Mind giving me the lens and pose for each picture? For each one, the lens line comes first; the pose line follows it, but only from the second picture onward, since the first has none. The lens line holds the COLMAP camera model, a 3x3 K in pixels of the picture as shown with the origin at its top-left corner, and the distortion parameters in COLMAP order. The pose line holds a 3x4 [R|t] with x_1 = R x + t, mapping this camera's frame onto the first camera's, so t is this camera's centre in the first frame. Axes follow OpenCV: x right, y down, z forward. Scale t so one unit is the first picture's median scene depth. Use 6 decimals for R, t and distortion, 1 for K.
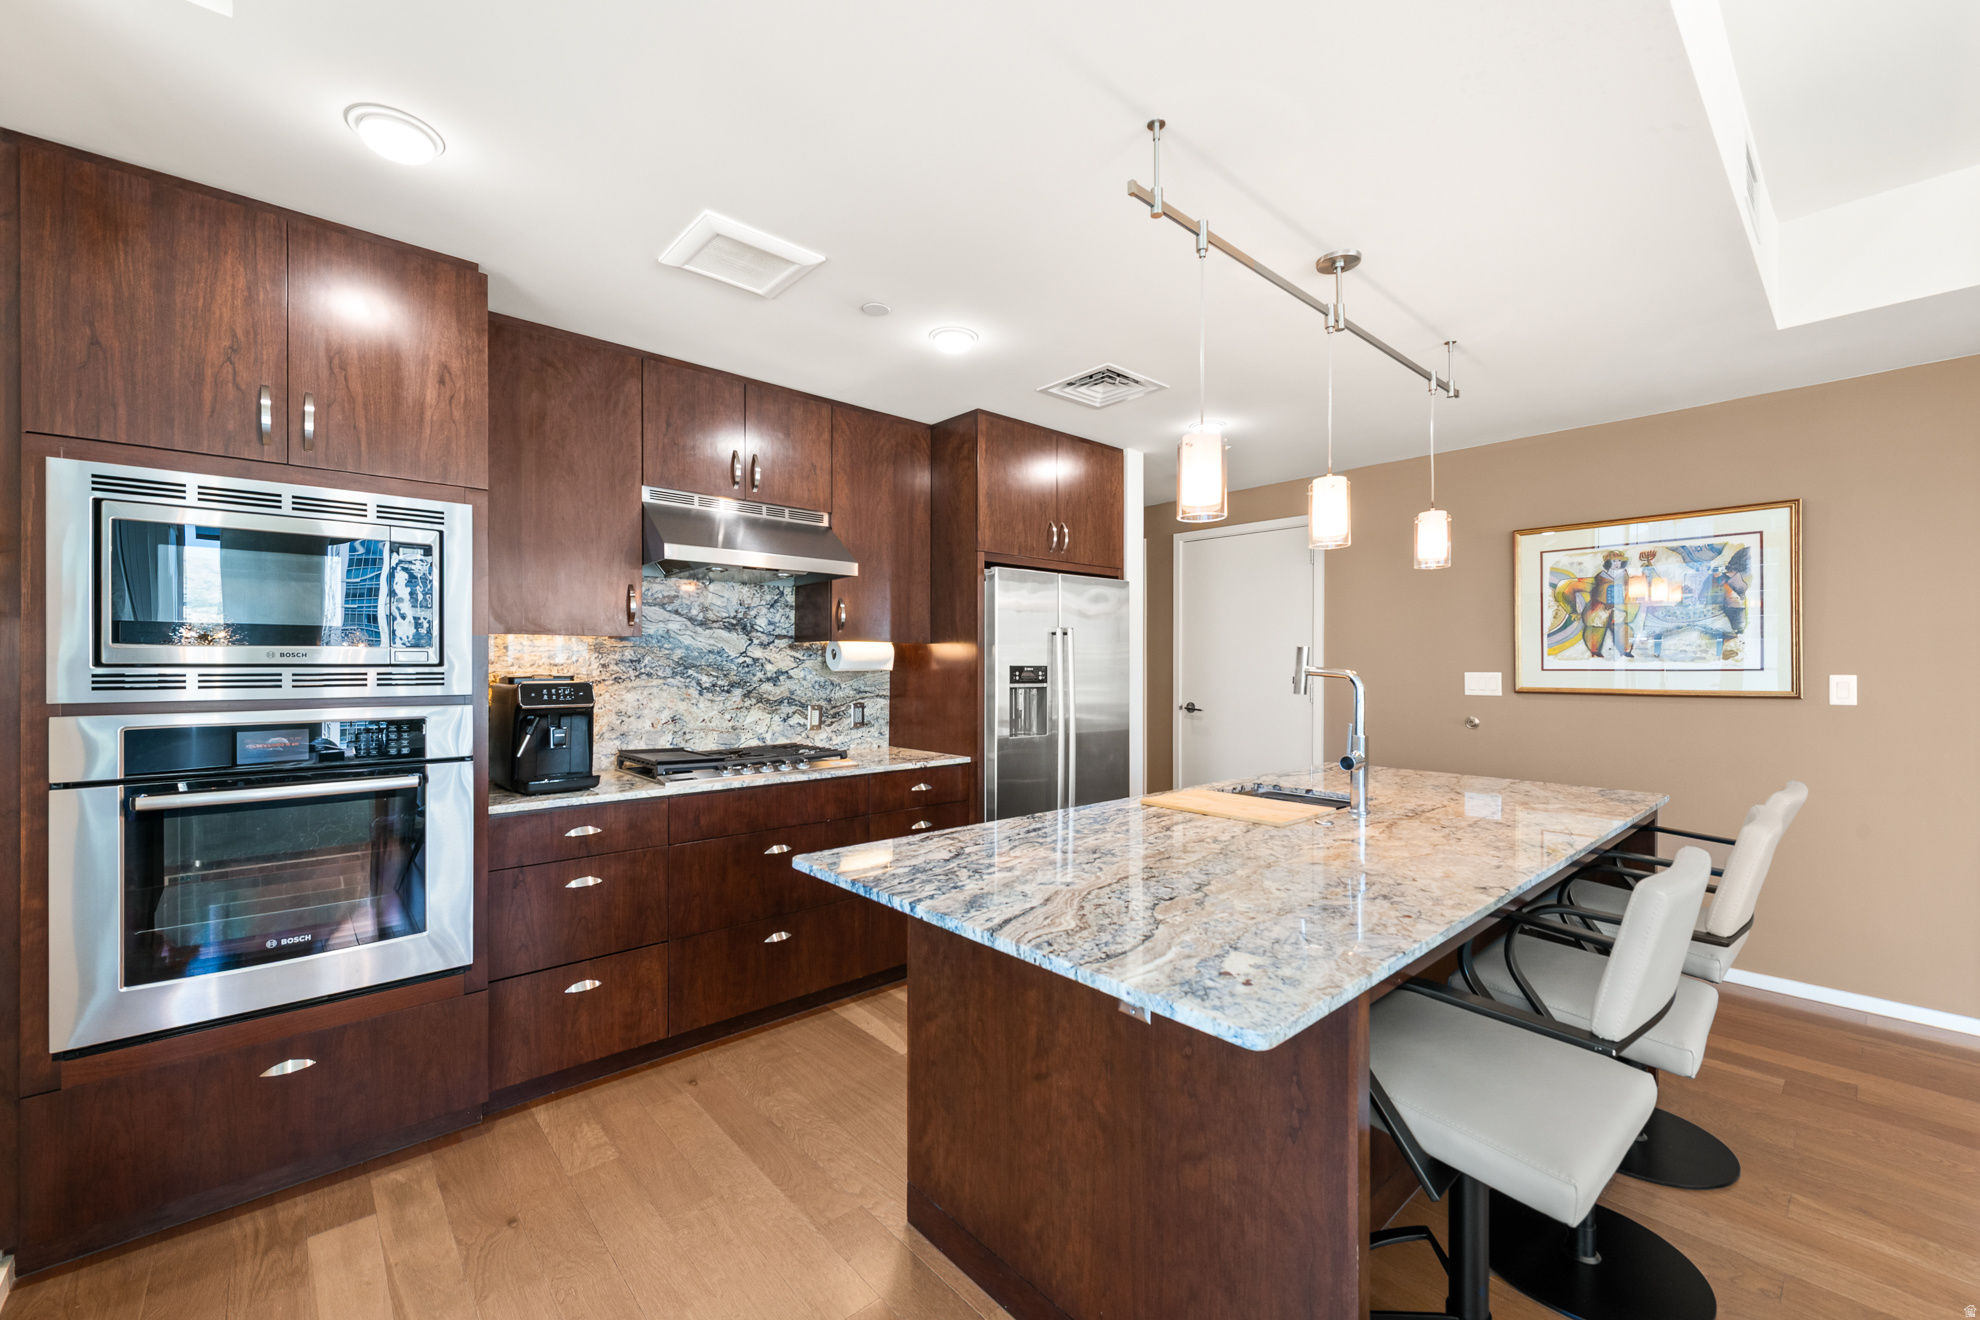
lens RADIAL K [[803.9, 0, 1011.9], [0, 803.9, 664.8], [0, 0, 1]] dist [0.013499, -0.000258]
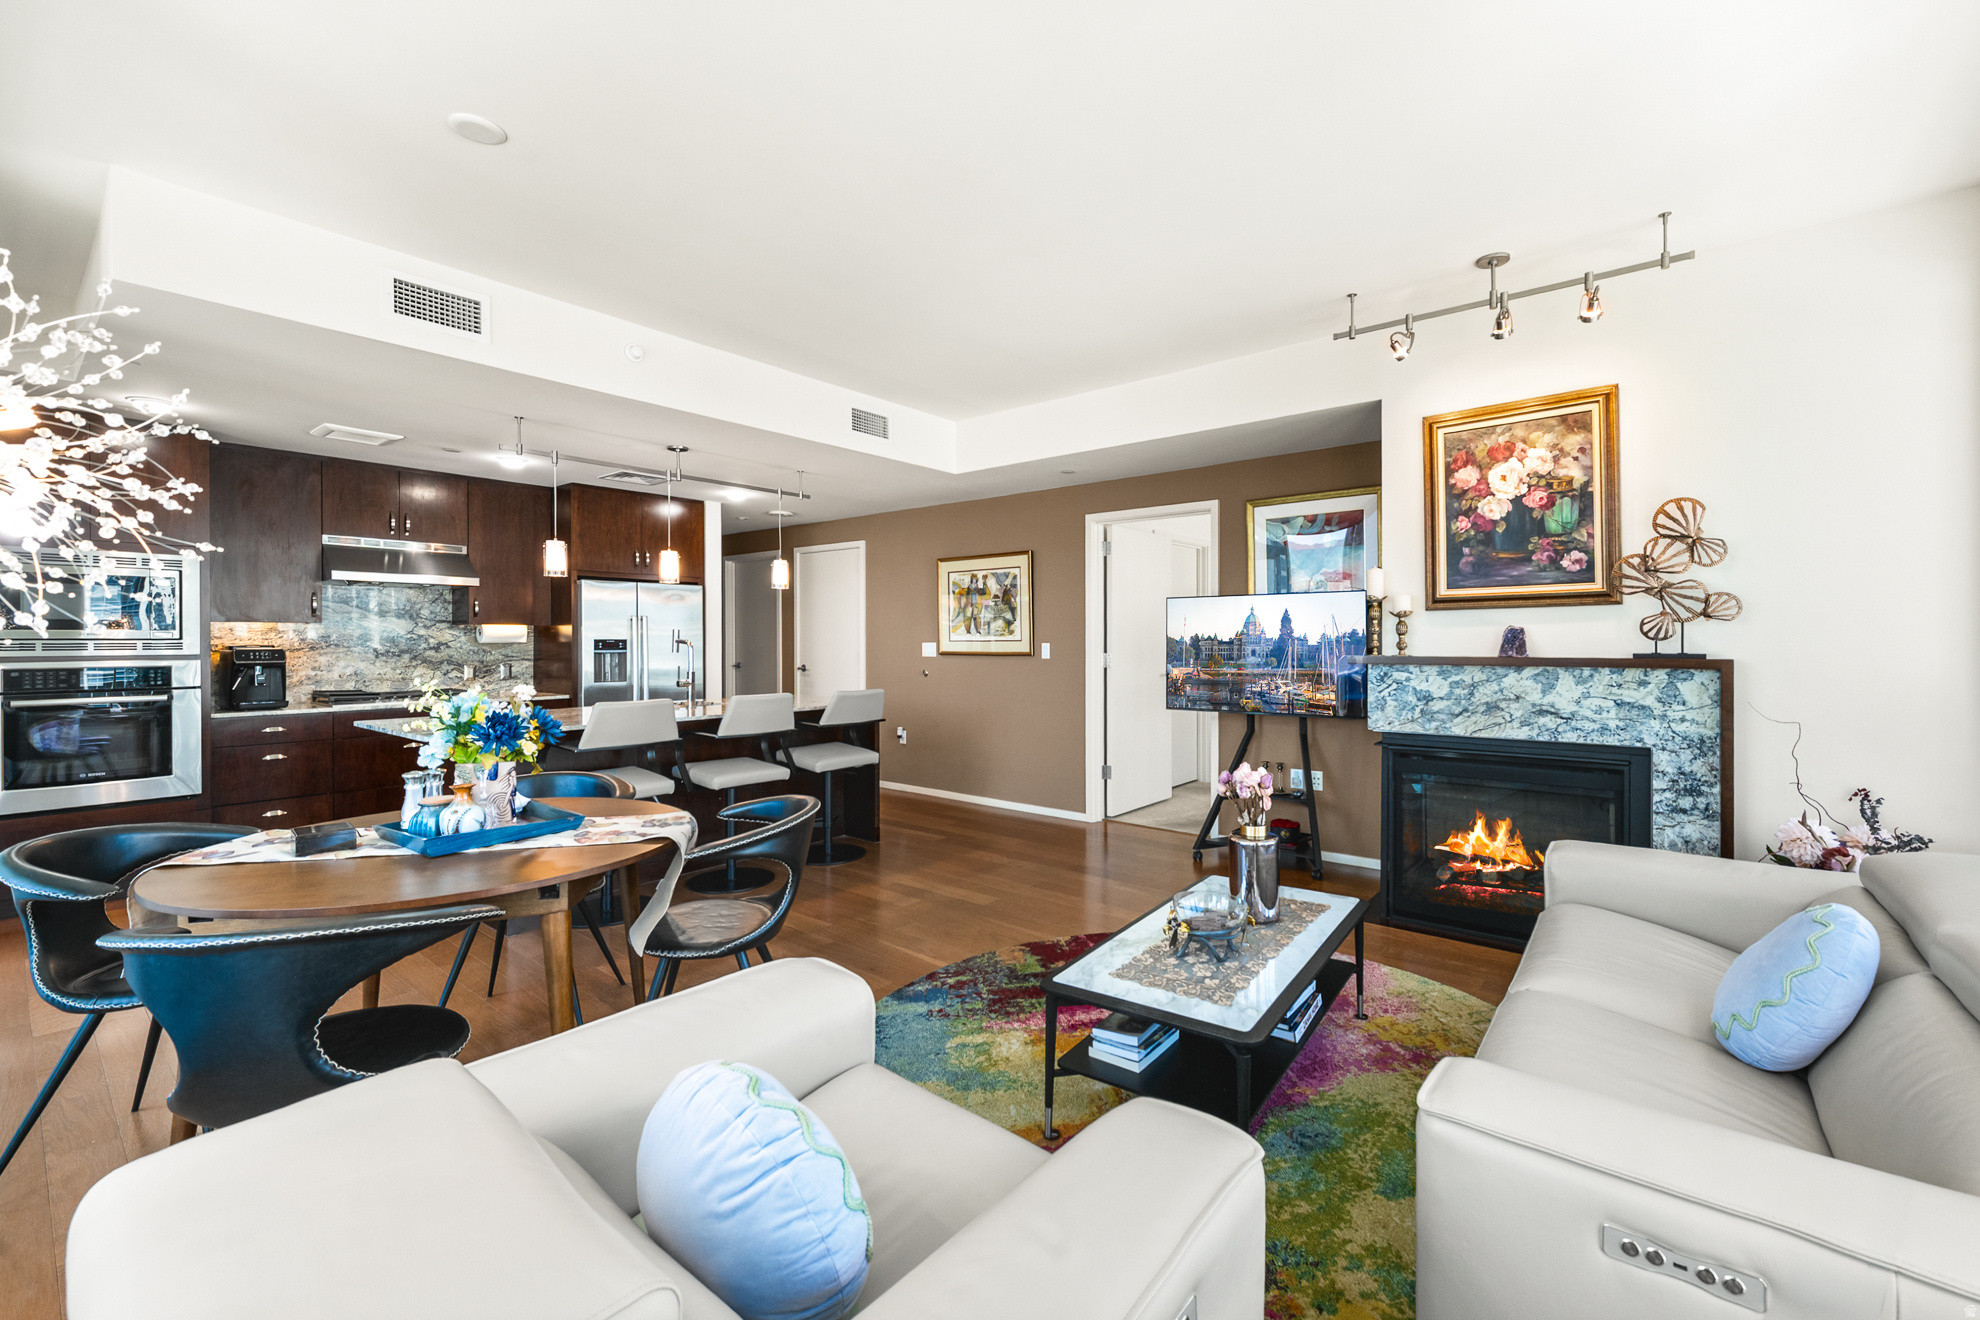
lens RADIAL K [[795.0, 0, 1027.5], [0, 795.0, 641.9], [0, 0, 1]] dist [0.016698, -0.004786]
pose [[0.985589, -0.002909, 0.169135, 0.637171], [0.002525, 0.999994, 0.002486, 0.004942], [-0.169141, -0.002023, 0.985590, -0.819064]]
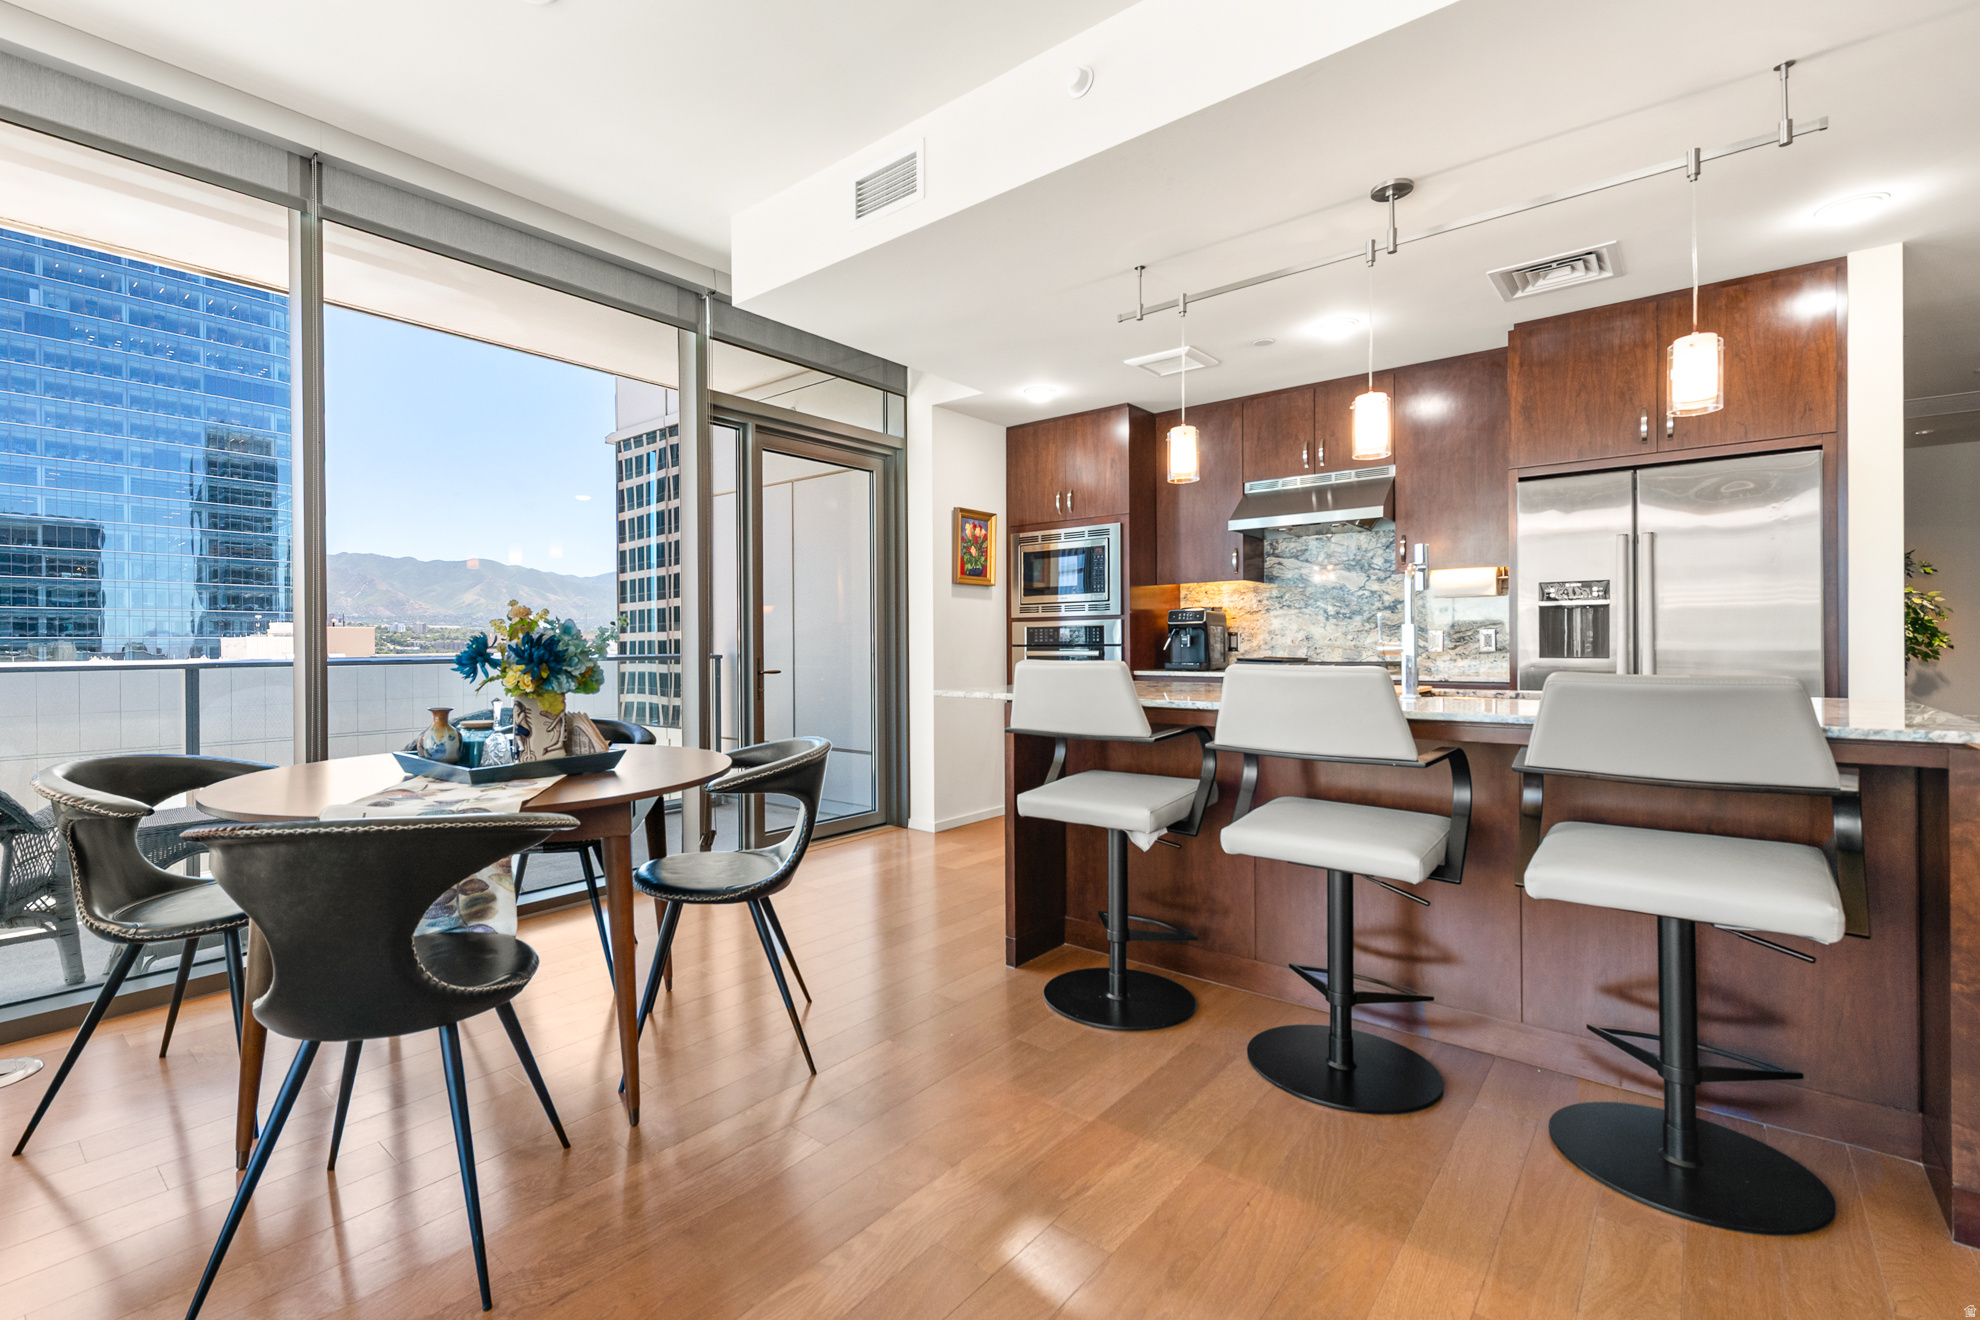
lens RADIAL K [[860.4, 0, 943.1], [0, 860.4, 629.5], [0, 0, 1]] dist [0.014805, -0.002747]
pose [[0.131130, -0.018219, -0.991198, 0.981045], [0.006869, 0.999824, -0.017469, 0.075410], [0.991341, -0.004518, 0.131233, 0.171476]]
